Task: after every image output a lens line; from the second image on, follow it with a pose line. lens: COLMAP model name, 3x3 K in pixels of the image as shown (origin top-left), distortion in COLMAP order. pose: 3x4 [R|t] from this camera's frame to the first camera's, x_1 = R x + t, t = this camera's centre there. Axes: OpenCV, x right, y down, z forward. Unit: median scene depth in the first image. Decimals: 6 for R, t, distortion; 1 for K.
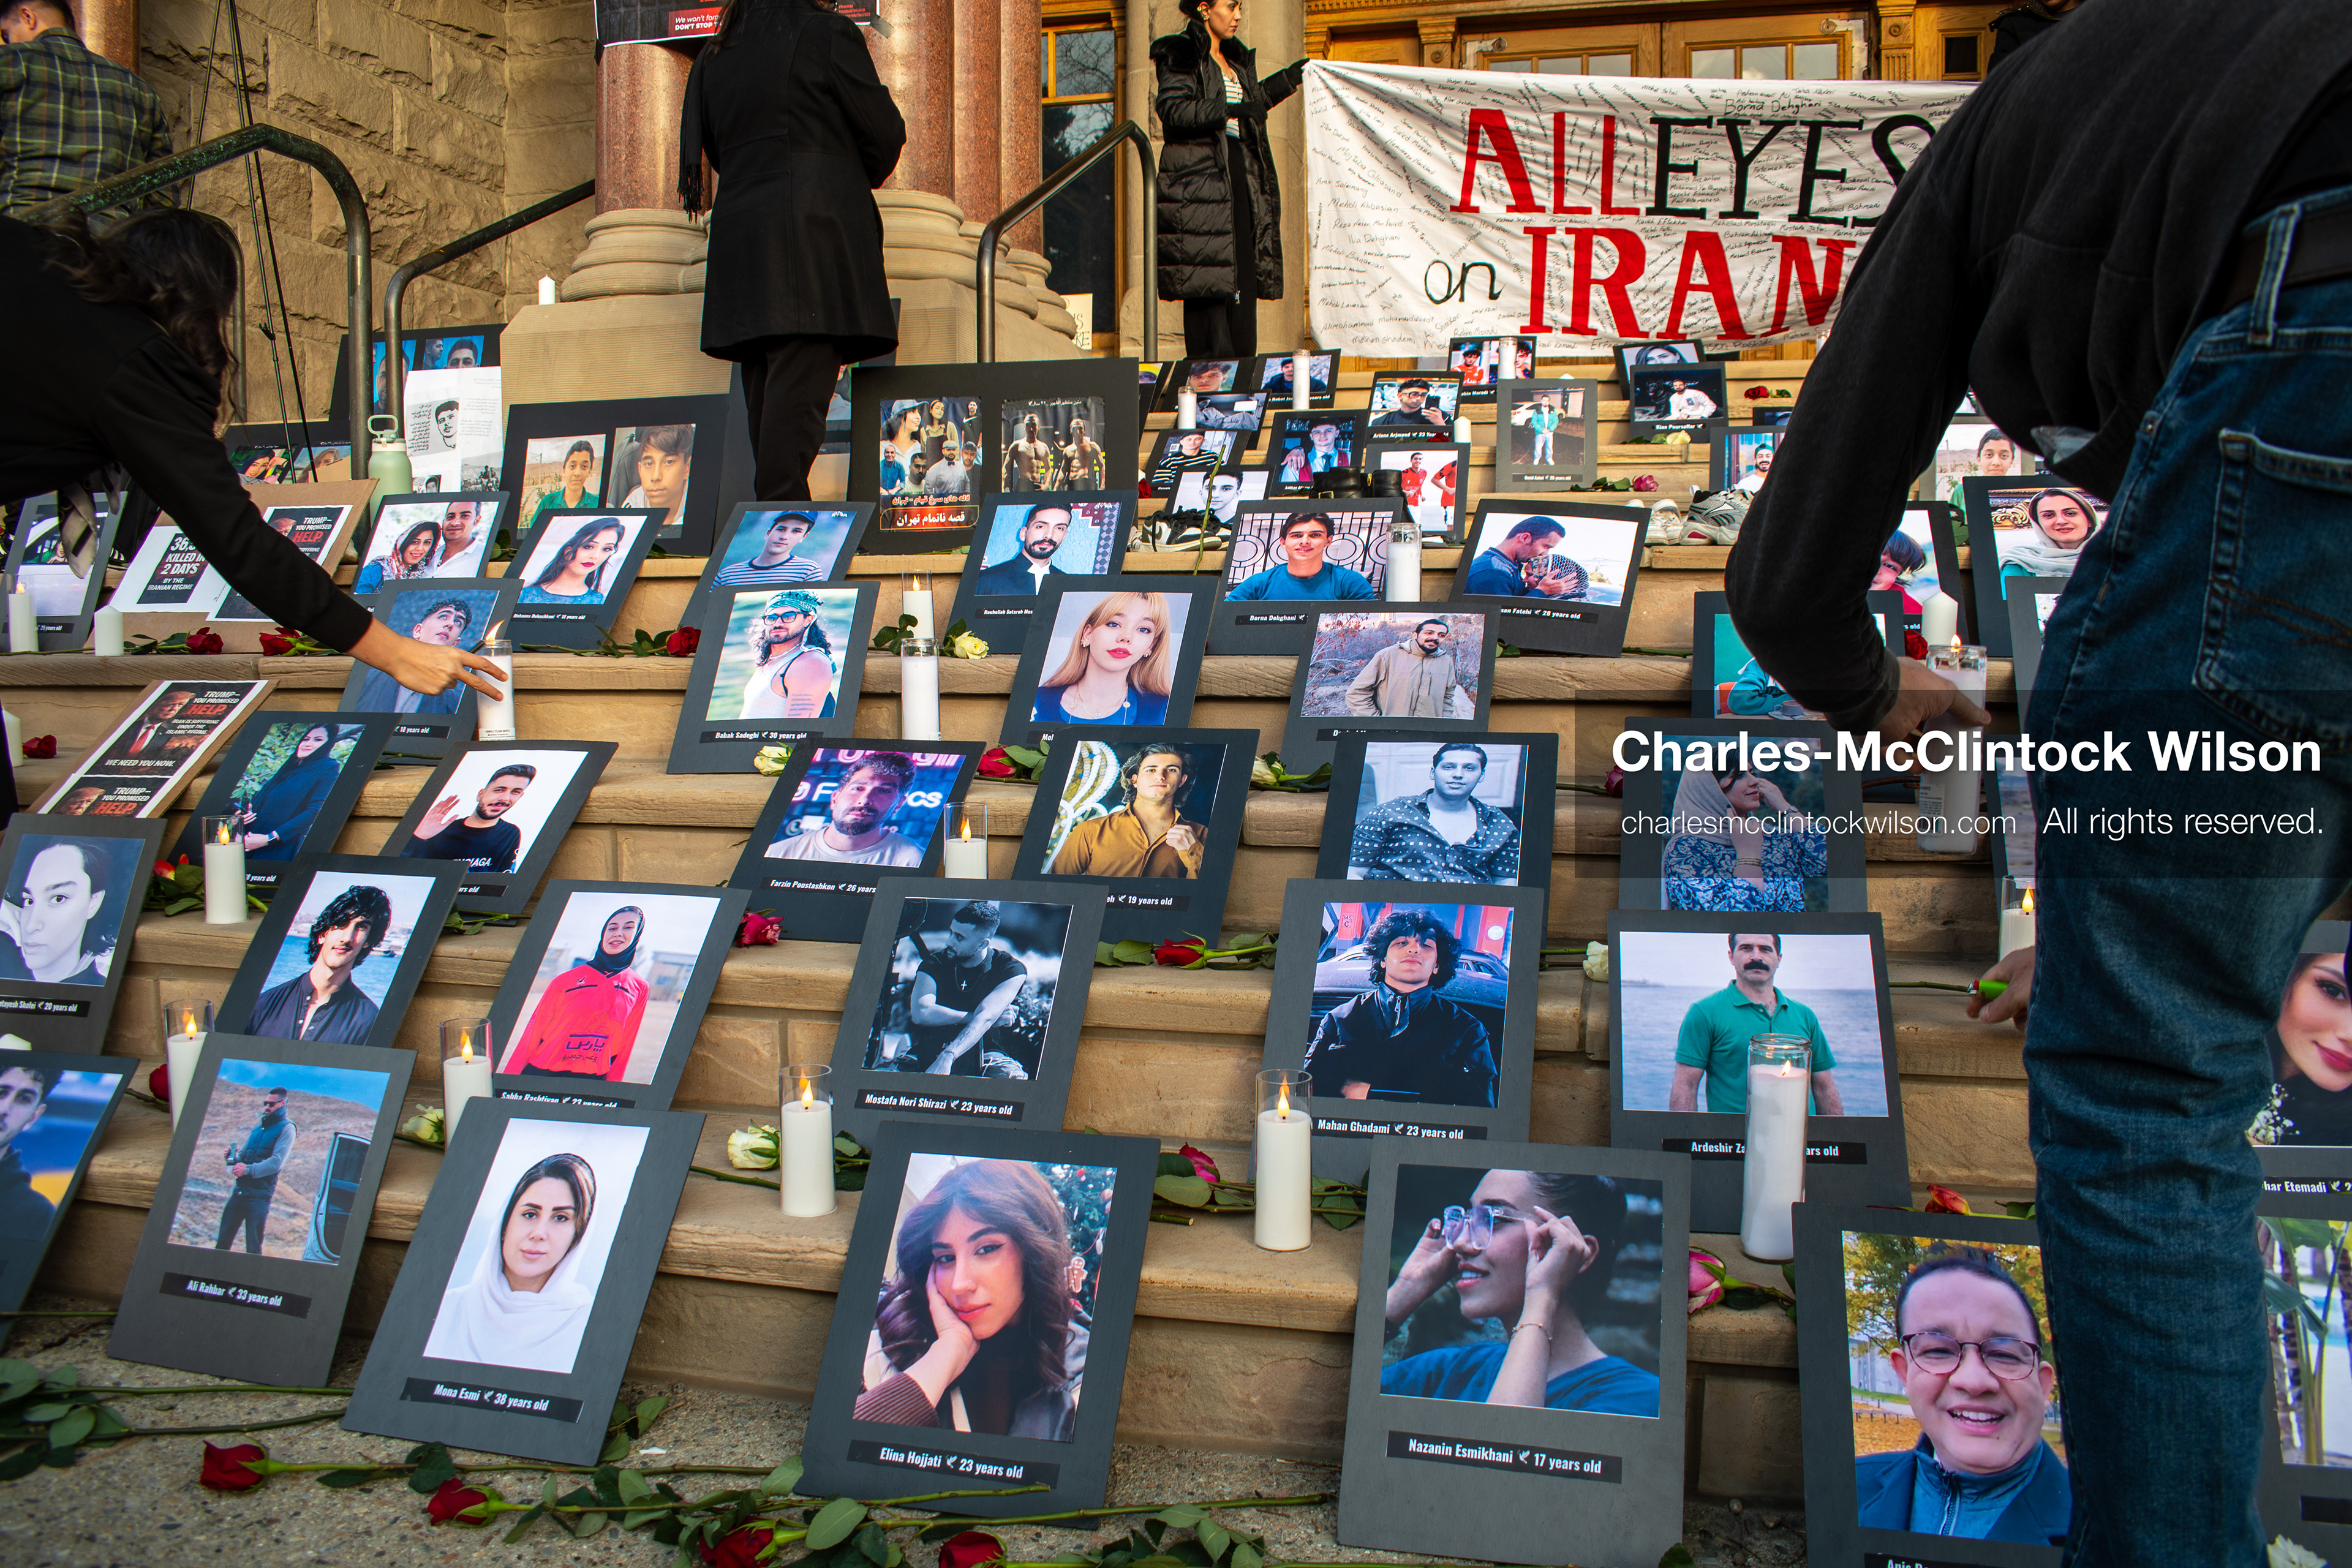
lens RADIAL K [[1823.3, 0, 1172.5], [0, 1823.3, 786.4], [0, 0, 1]] dist [-0.100587, 0.017984]
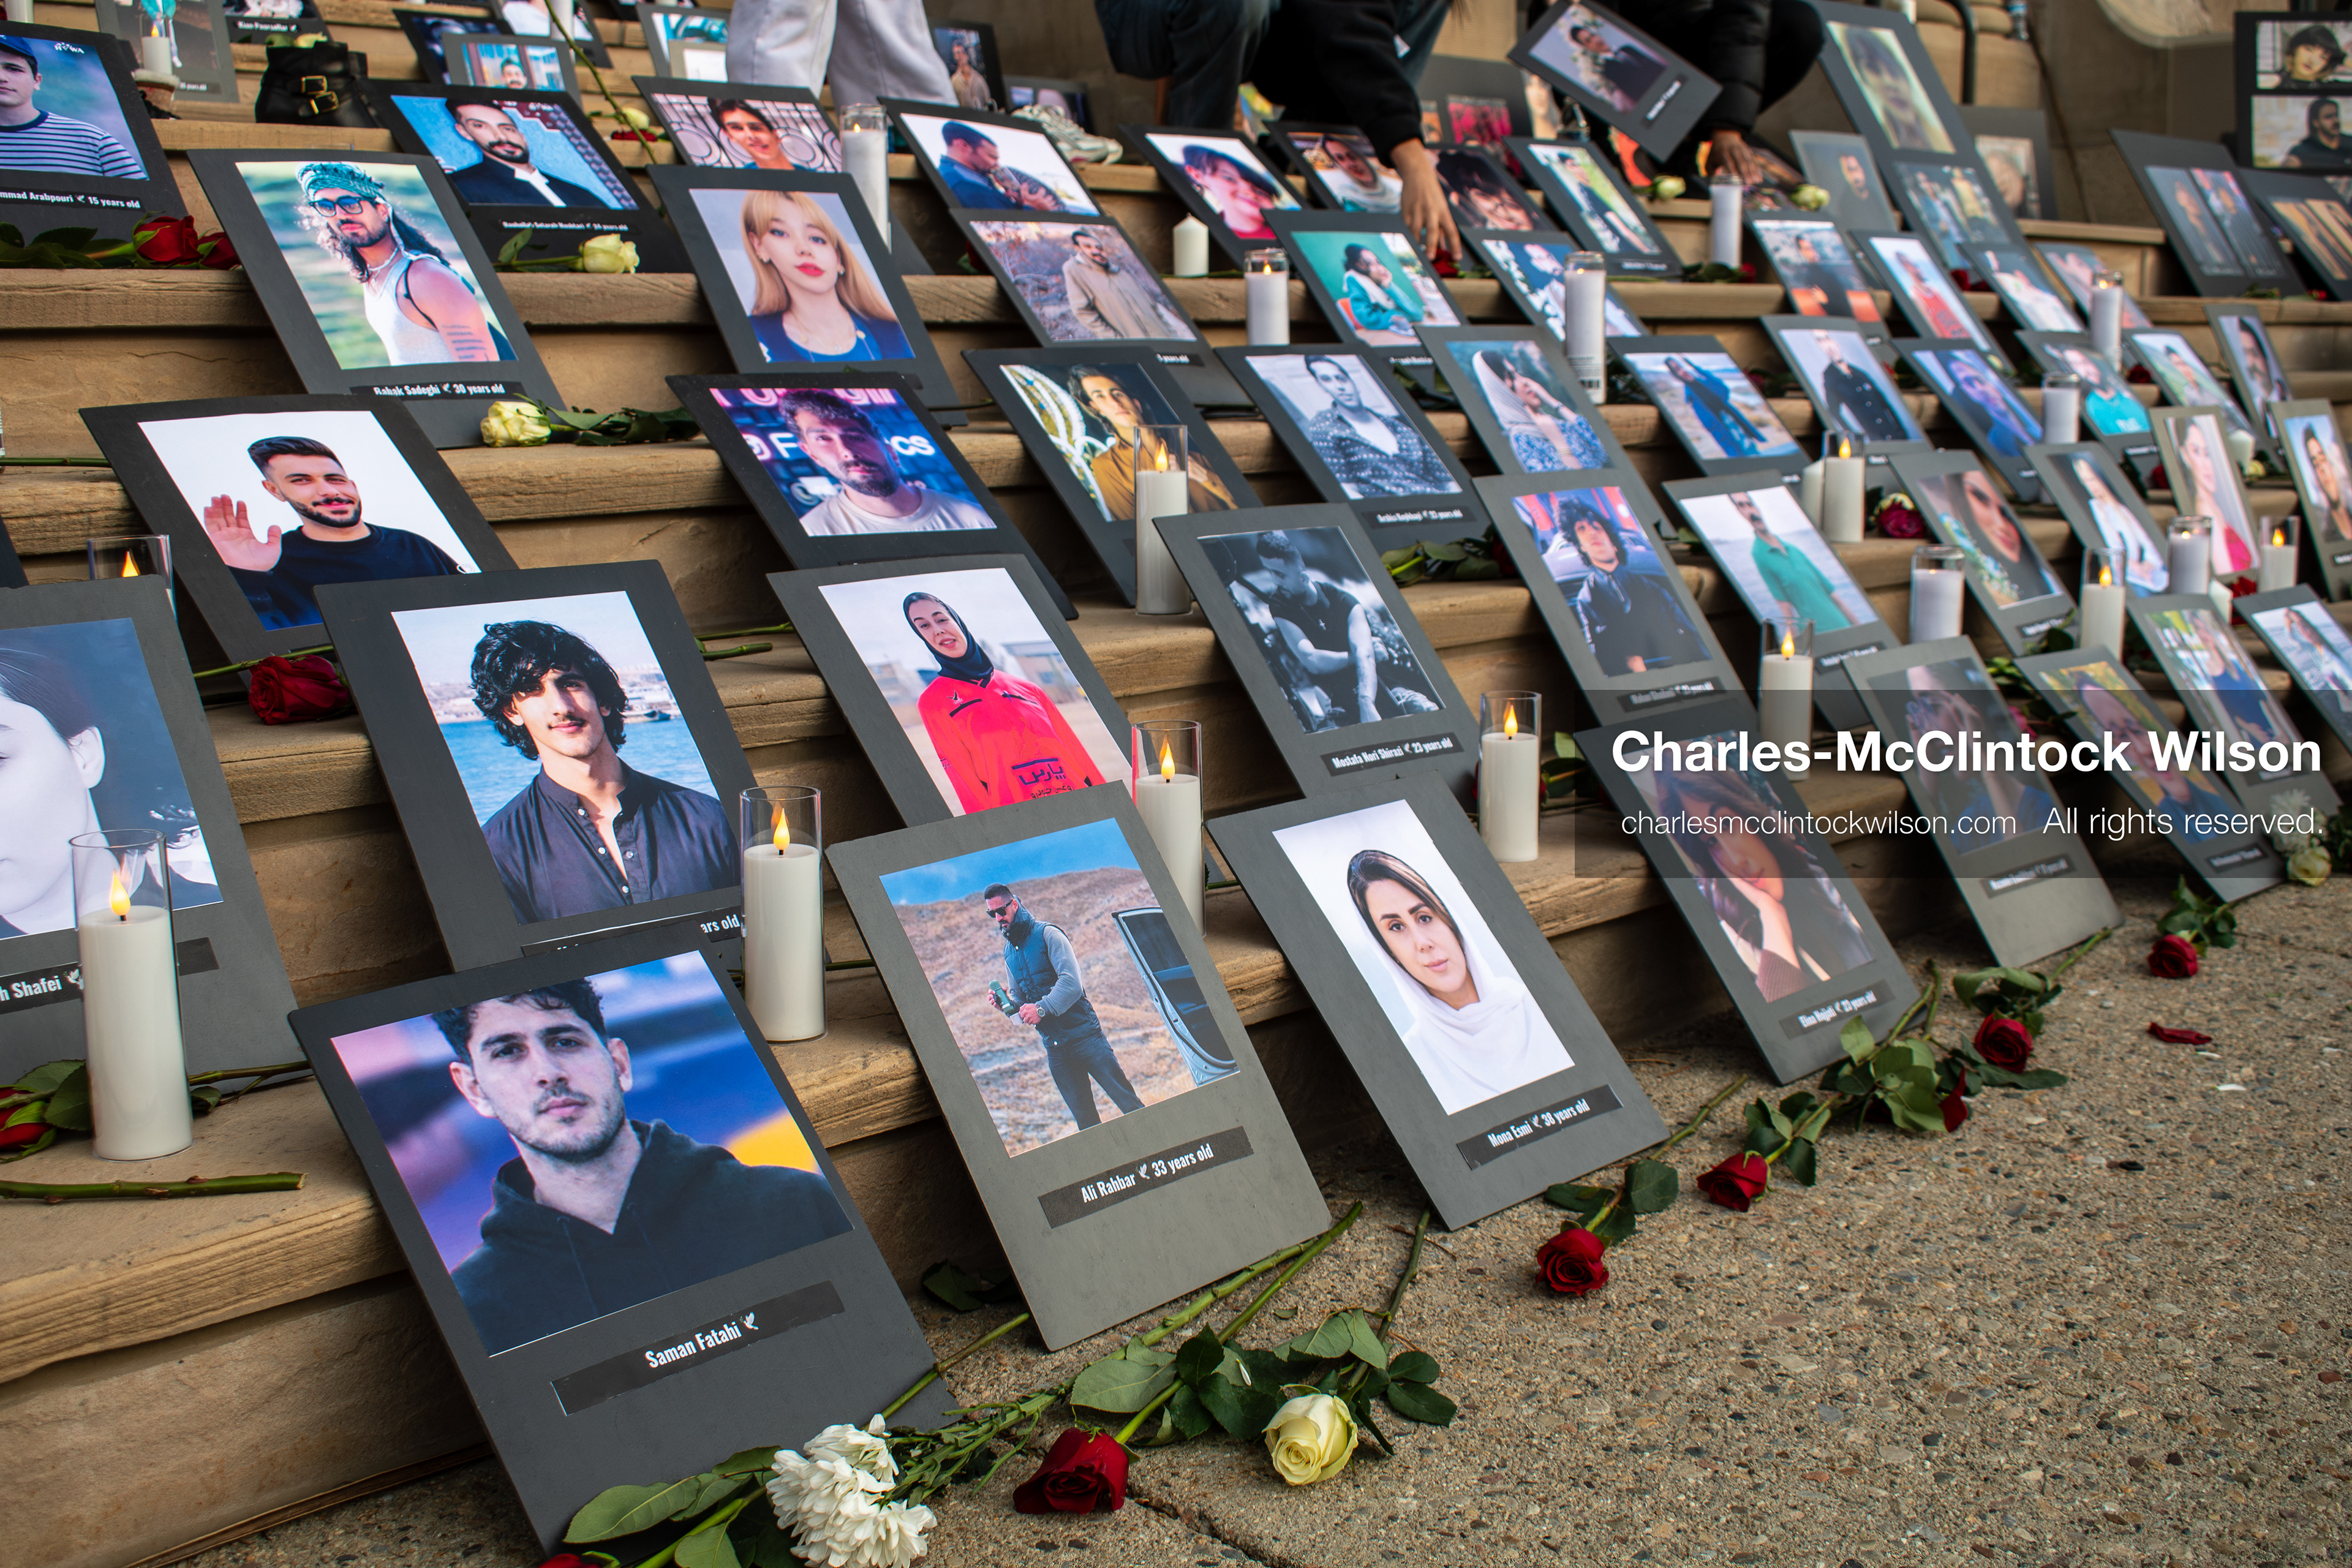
lens RADIAL K [[2545.2, 0, 1174.5], [0, 2545.2, 777.8], [0, 0, 1]] dist [-0.080539, 0.031883]
pose [[0.492082, -0.150989, 0.857355, -0.992142], [0.091641, 0.988357, 0.121462, 0.024981], [-0.865712, 0.018800, 0.500189, 0.395152]]
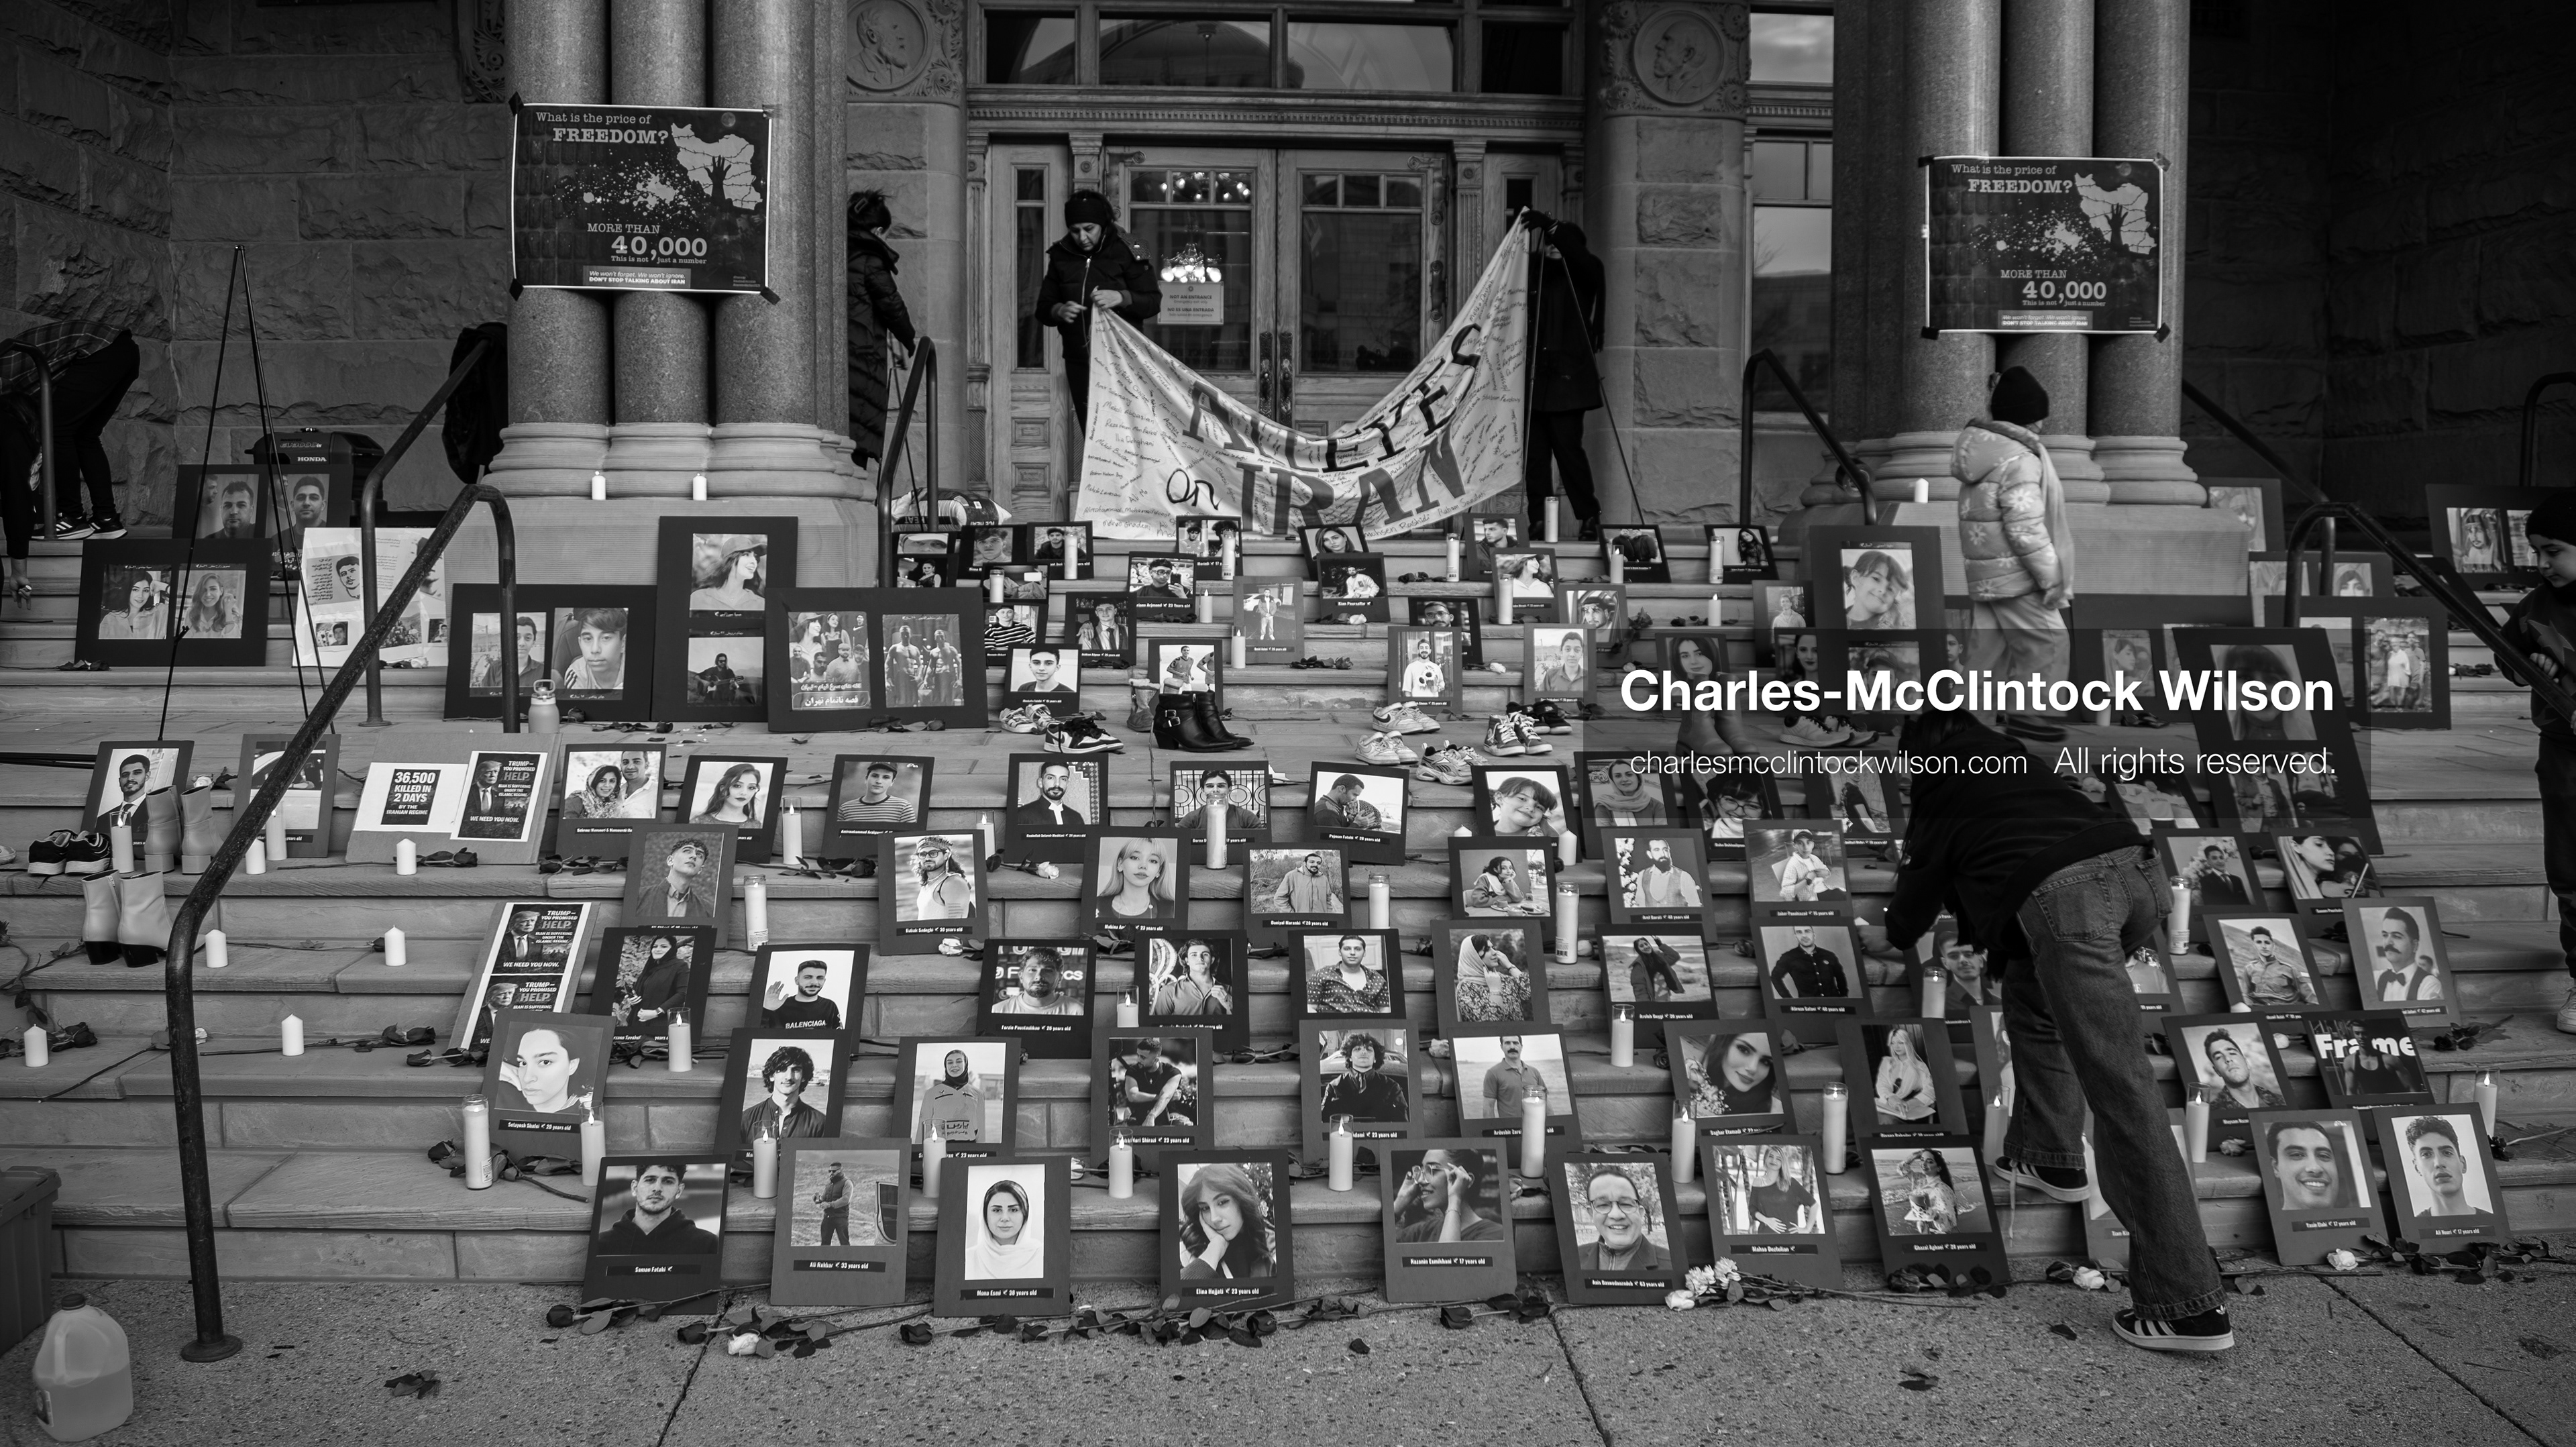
lens RADIAL K [[2003.4, 0, 1283.9], [0, 2003.4, 725.9], [0, 0, 1]] dist [-0.099392, 0.011211]
pose [[0.950046, -0.021751, 0.311351, -0.564691], [0.019577, 0.999757, 0.010104, -0.265680], [-0.311495, -0.003504, 0.950241, -1.014857]]
